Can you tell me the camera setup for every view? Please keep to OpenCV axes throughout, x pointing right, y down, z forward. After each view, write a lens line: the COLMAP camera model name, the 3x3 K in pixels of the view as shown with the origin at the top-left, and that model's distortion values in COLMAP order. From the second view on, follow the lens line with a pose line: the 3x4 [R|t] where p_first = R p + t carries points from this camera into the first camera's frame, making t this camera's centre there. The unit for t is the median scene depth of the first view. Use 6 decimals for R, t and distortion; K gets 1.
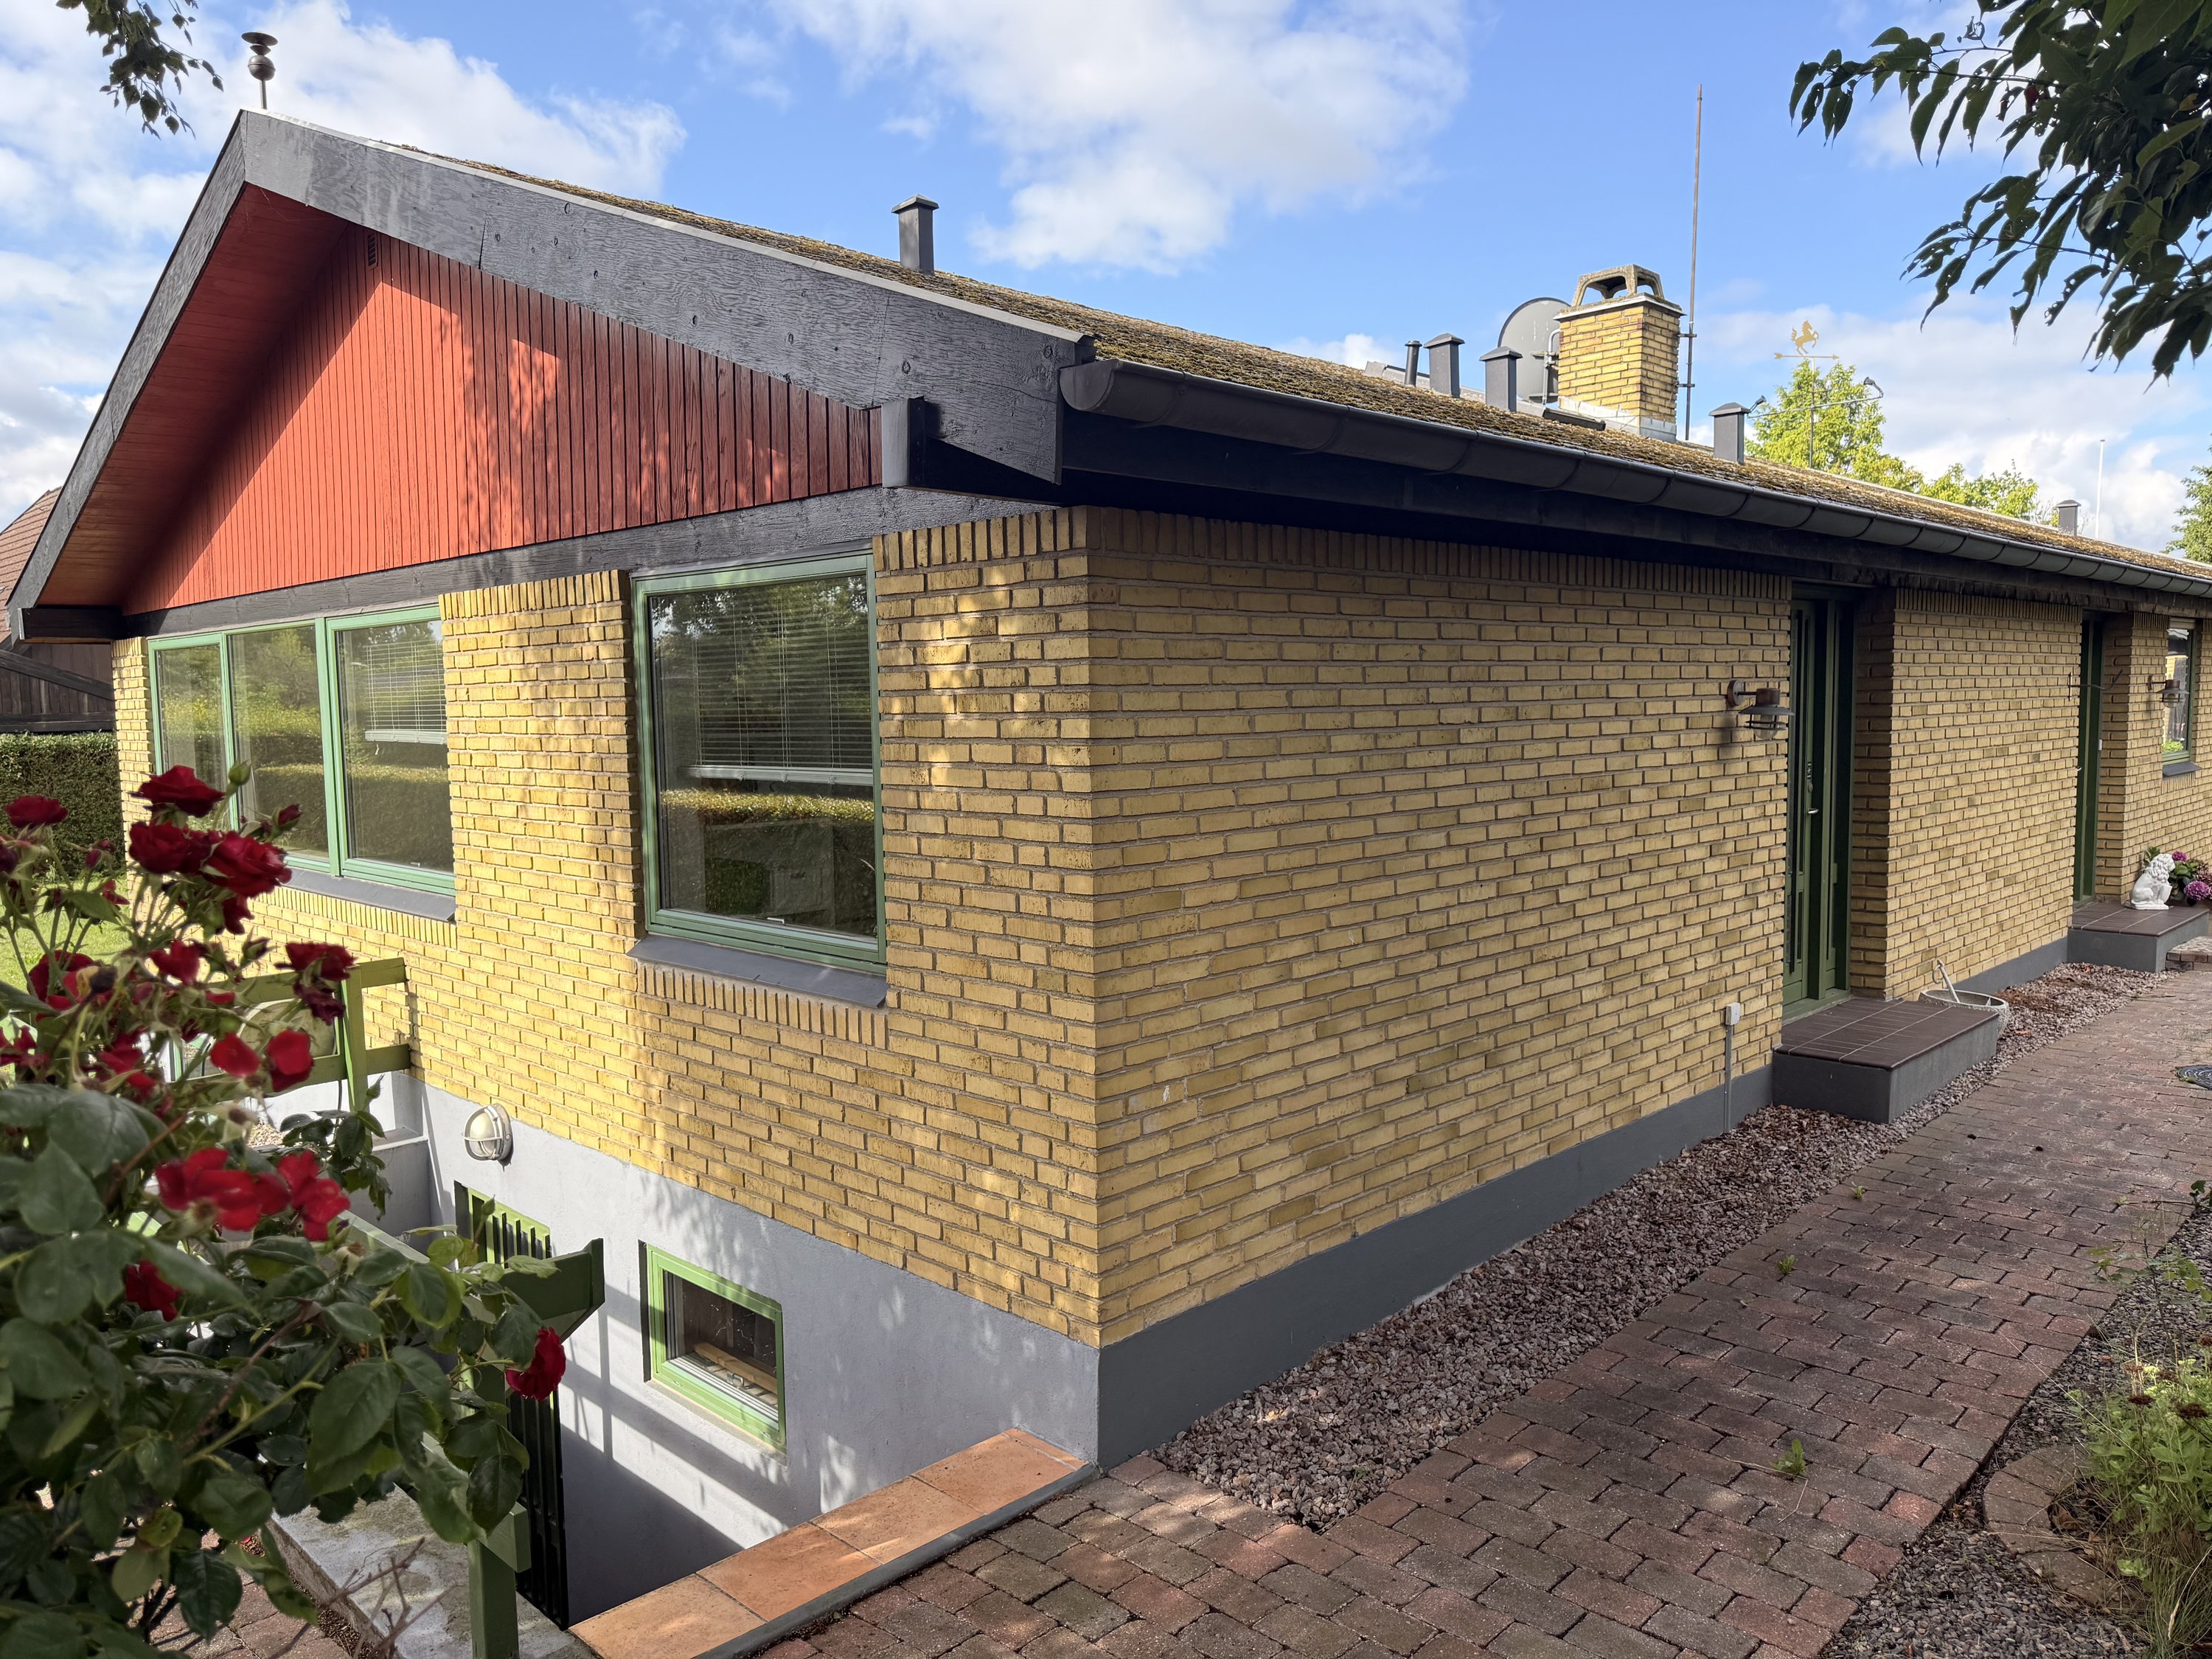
lens RADIAL K [[1565.7, 0, 1106.0], [0, 1565.7, 829.5], [0, 0, 1]] dist [0.145581, -0.232484]
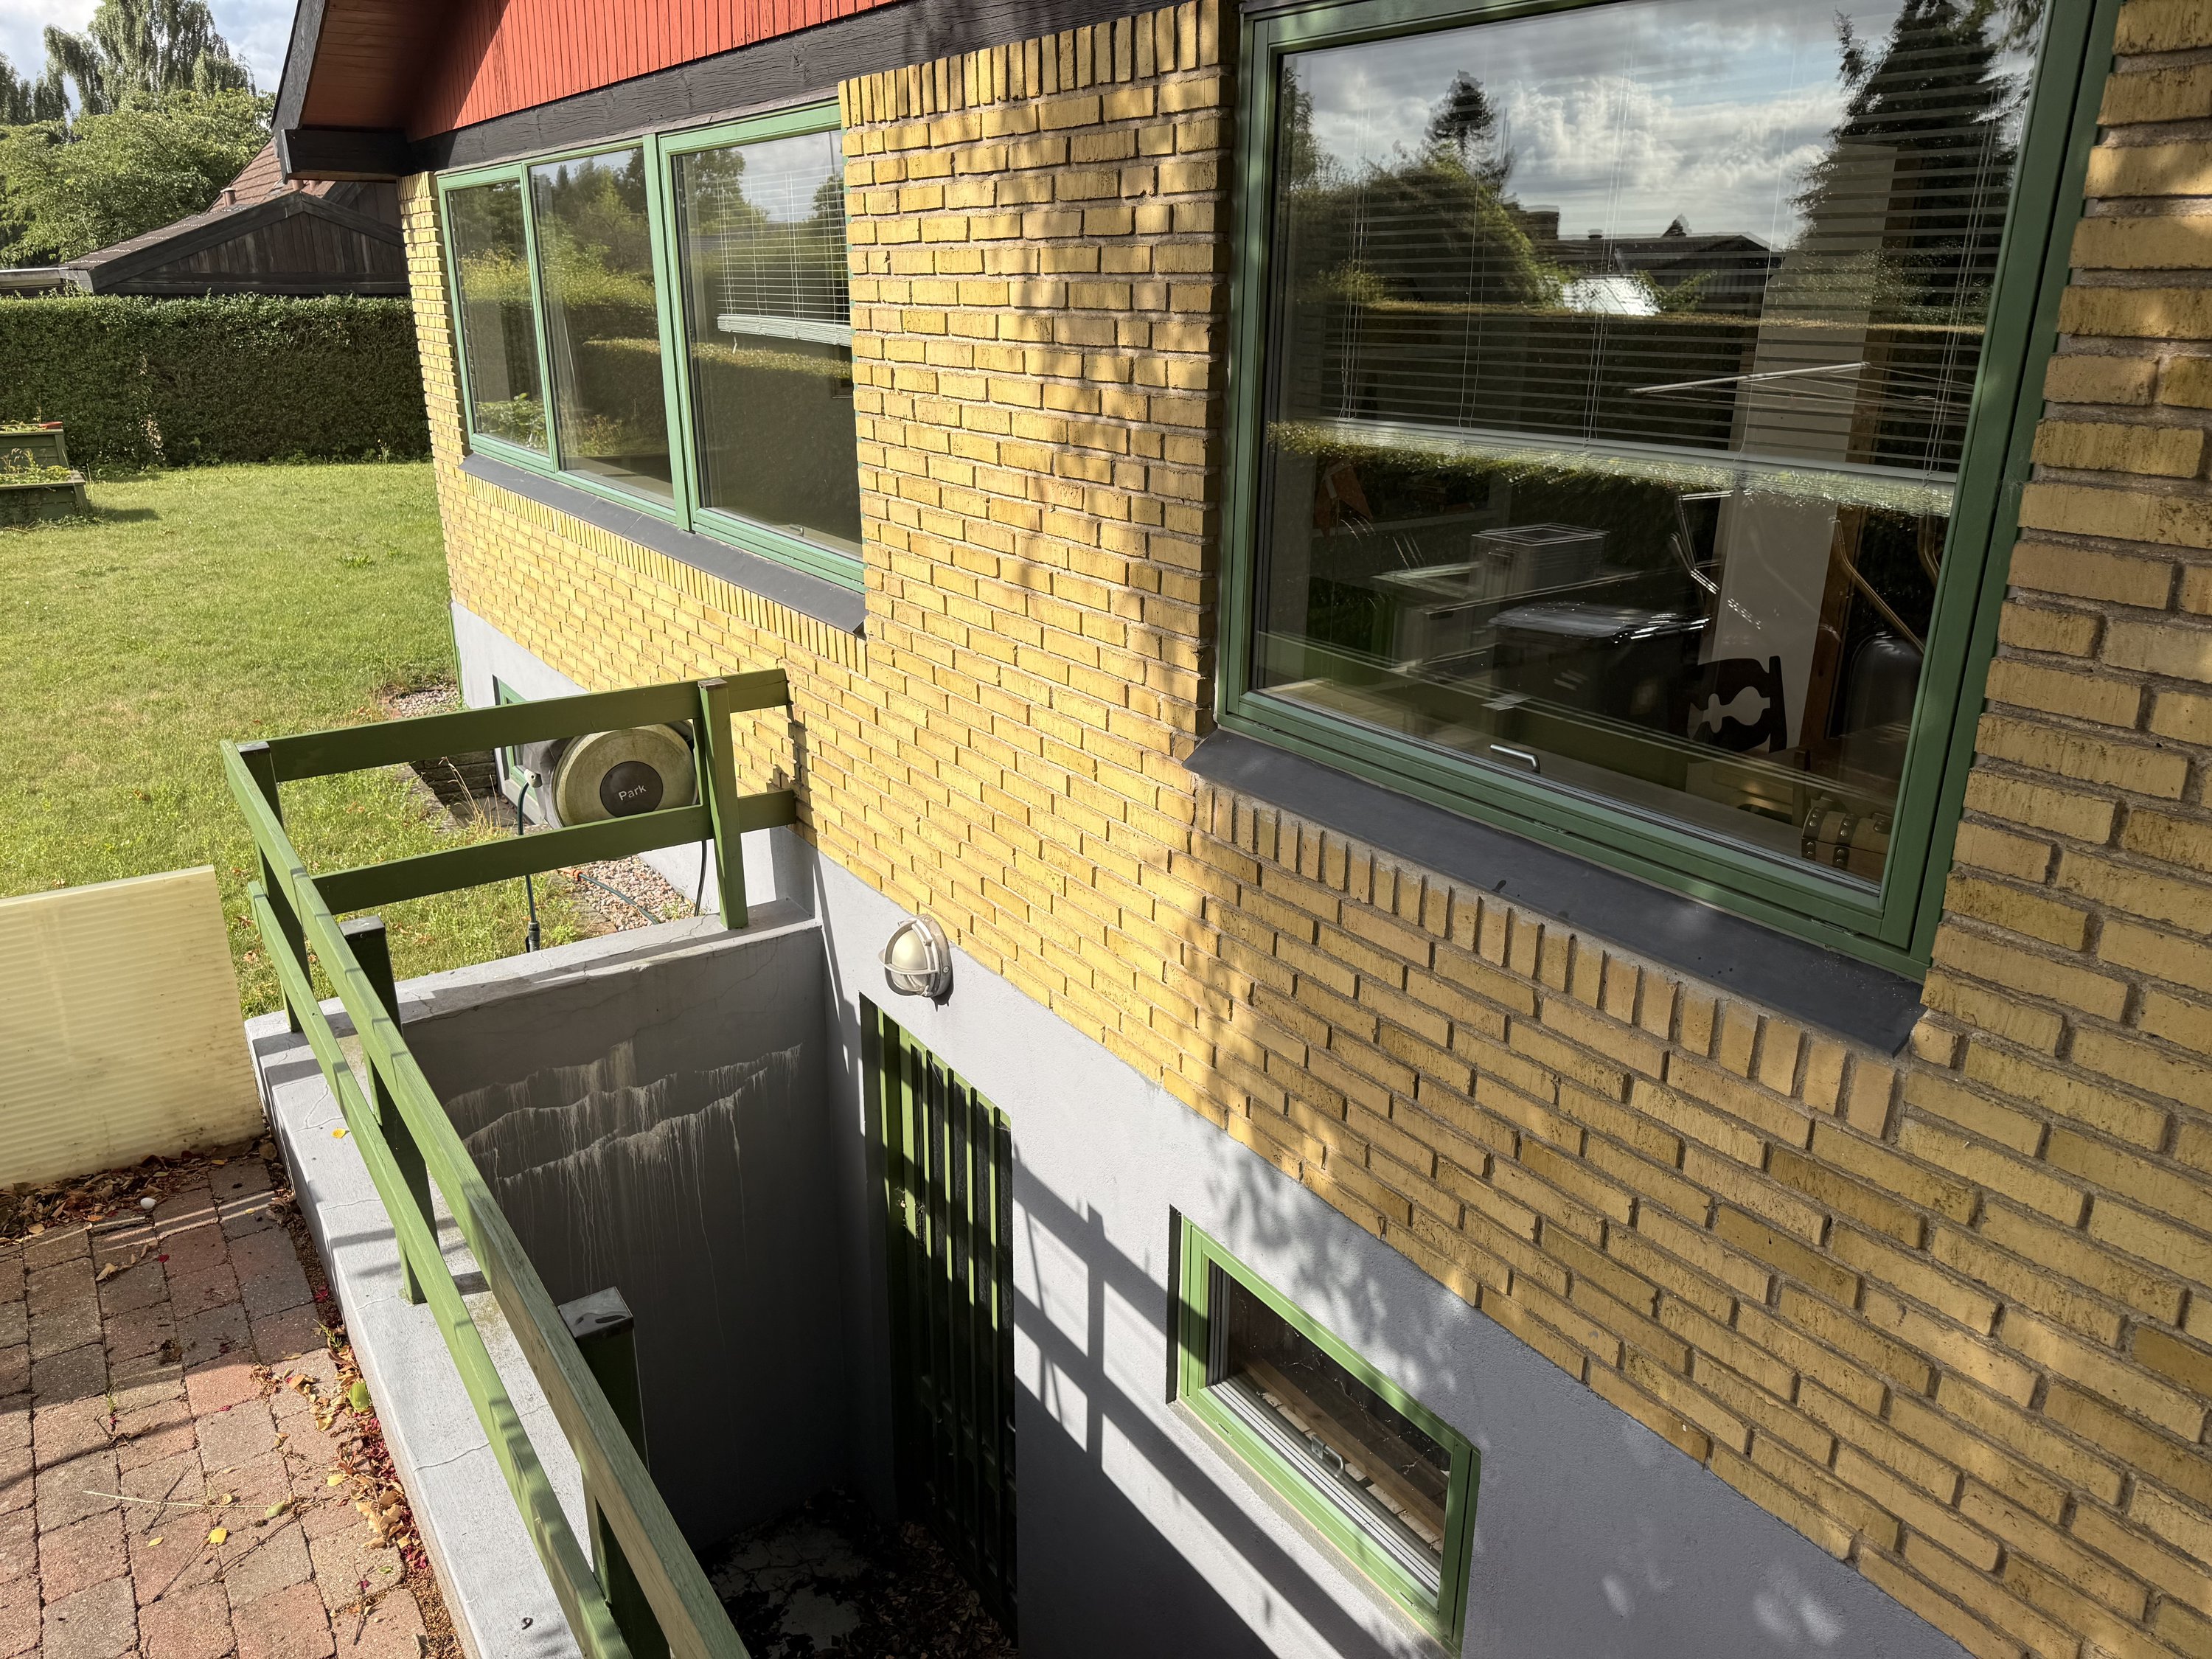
lens RADIAL K [[1562.0, 0, 1095.4], [0, 1562.0, 830.8], [0, 0, 1]] dist [0.051422, -0.056470]
pose [[0.981076, 0.085084, -0.173927, -0.275829], [-0.038322, 0.965833, 0.256317, -0.045147], [0.189793, -0.244802, 0.950816, 0.545756]]
